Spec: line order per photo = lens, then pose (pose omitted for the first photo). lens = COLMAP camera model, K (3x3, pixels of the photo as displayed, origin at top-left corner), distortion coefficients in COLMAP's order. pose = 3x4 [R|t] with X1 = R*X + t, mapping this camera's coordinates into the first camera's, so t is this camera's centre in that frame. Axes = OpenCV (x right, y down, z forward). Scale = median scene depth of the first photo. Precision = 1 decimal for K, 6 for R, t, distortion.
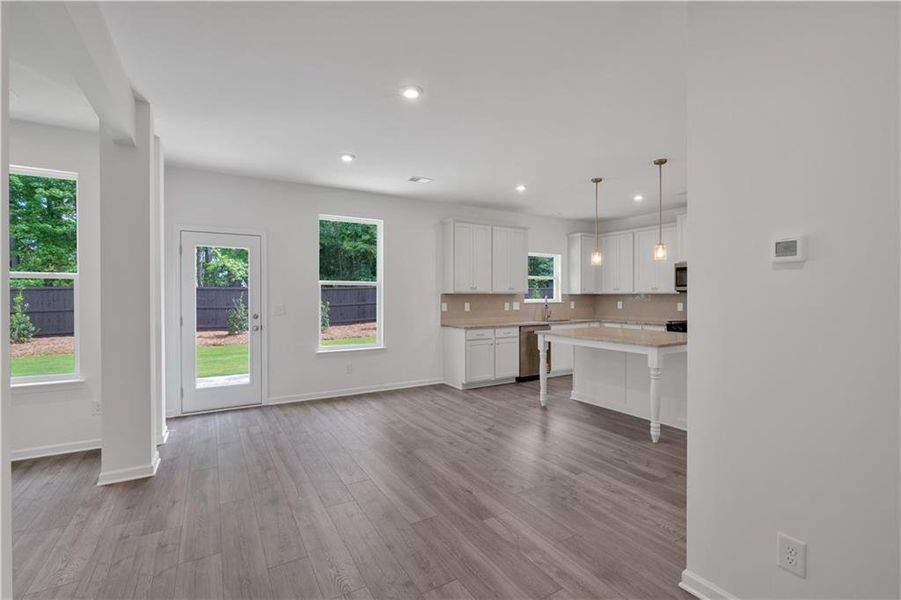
lens RADIAL K [[402.5, 0, 455.7], [0, 402.5, 298.0], [0, 0, 1]] dist [0.000786, 0.000381]
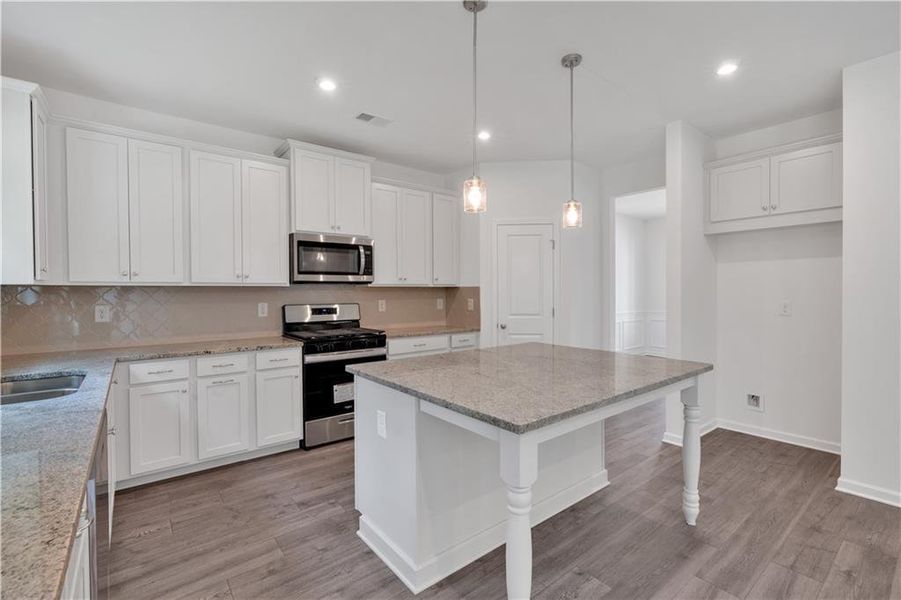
lens RADIAL K [[402.5, 0, 454.2], [0, 402.5, 295.6], [0, 0, 1]] dist [0.000786, 0.000381]
pose [[-0.134940, -0.004716, 0.990843, -0.038768], [0.009593, 0.999936, 0.006066, 0.001090], [-0.990807, 0.010324, -0.134886, 0.846824]]
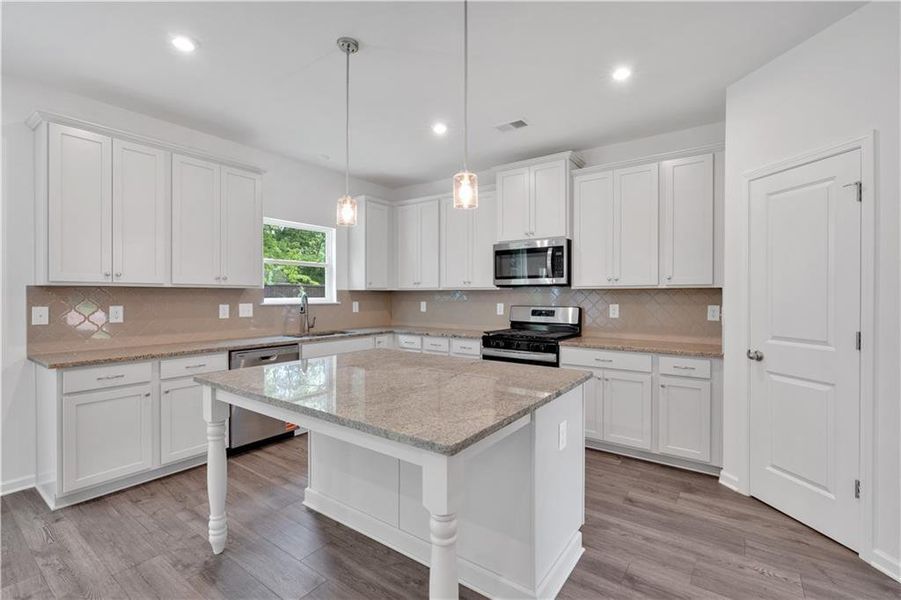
lens RADIAL K [[402.5, 0, 450.0], [0, 402.5, 298.7], [0, 0, 1]] dist [0.000786, 0.000381]
pose [[0.923652, -0.000980, 0.383232, 0.219522], [-0.000566, 0.999992, 0.003919, 0.001543], [-0.383232, -0.003837, 0.923644, 0.407160]]
